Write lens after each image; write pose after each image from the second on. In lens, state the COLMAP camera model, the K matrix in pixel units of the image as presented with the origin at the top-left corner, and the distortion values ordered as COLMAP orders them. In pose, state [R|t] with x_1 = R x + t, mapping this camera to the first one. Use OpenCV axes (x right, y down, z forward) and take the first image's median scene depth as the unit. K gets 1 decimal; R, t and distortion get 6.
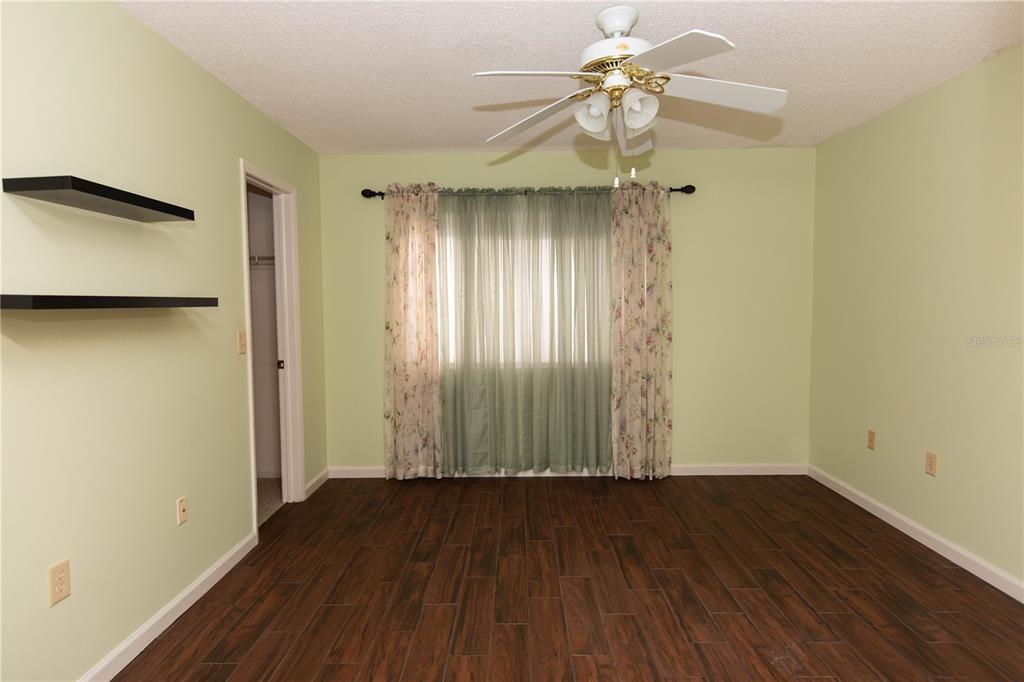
lens RADIAL K [[556.5, 0, 511.4], [0, 556.5, 336.5], [0, 0, 1]] dist [0.008494, -0.000294]
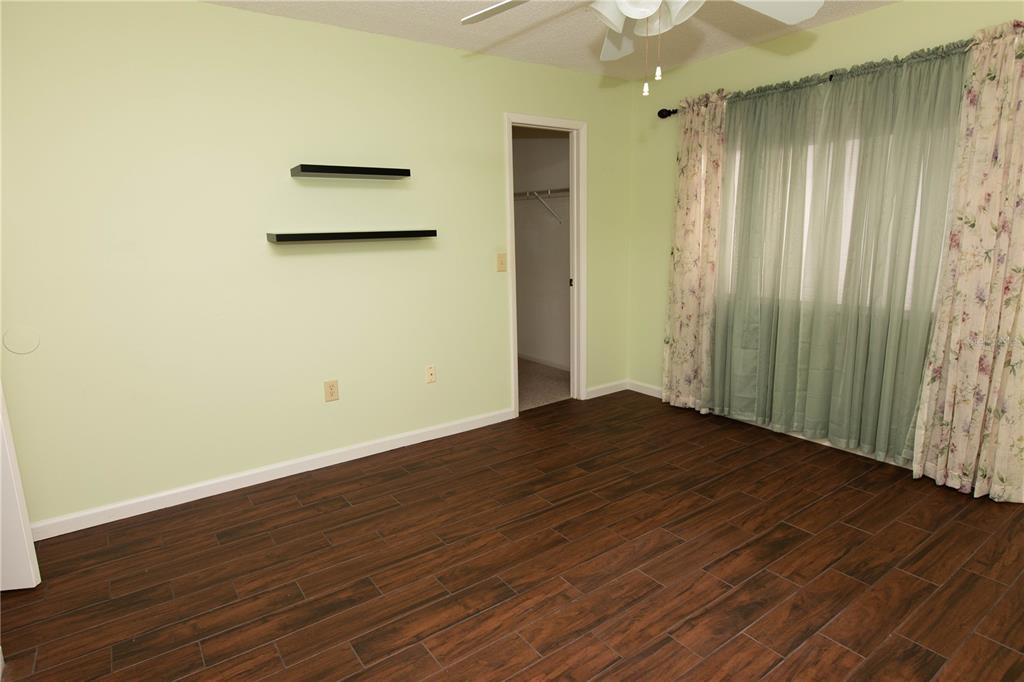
lens RADIAL K [[561.9, 0, 507.1], [0, 561.9, 340.1], [0, 0, 1]] dist [0.006965, -0.001979]
pose [[0.596323, 0.153669, -0.787899, 0.480408], [-0.030806, 0.985164, 0.168828, -0.026941], [0.802154, -0.076404, 0.592210, 0.189761]]
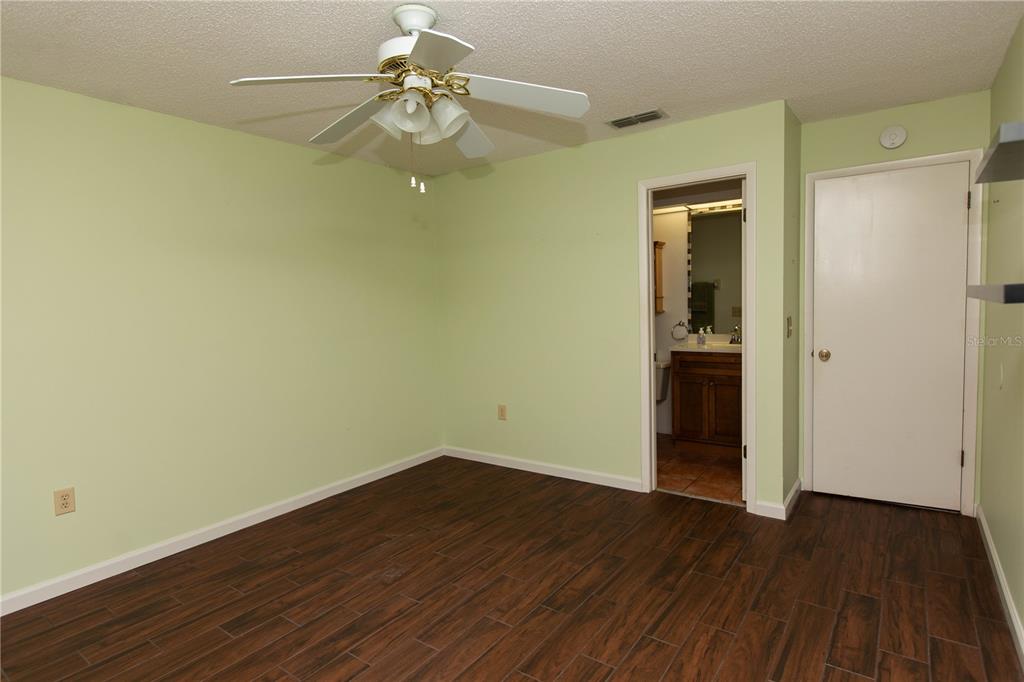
lens RADIAL K [[556.5, 0, 507.6], [0, 556.5, 339.8], [0, 0, 1]] dist [0.008494, -0.000294]
pose [[-0.816837, -0.006290, 0.576835, -0.302524], [0.073052, 0.990762, 0.114251, -0.069941], [-0.572225, 0.135463, -0.808832, 1.067558]]
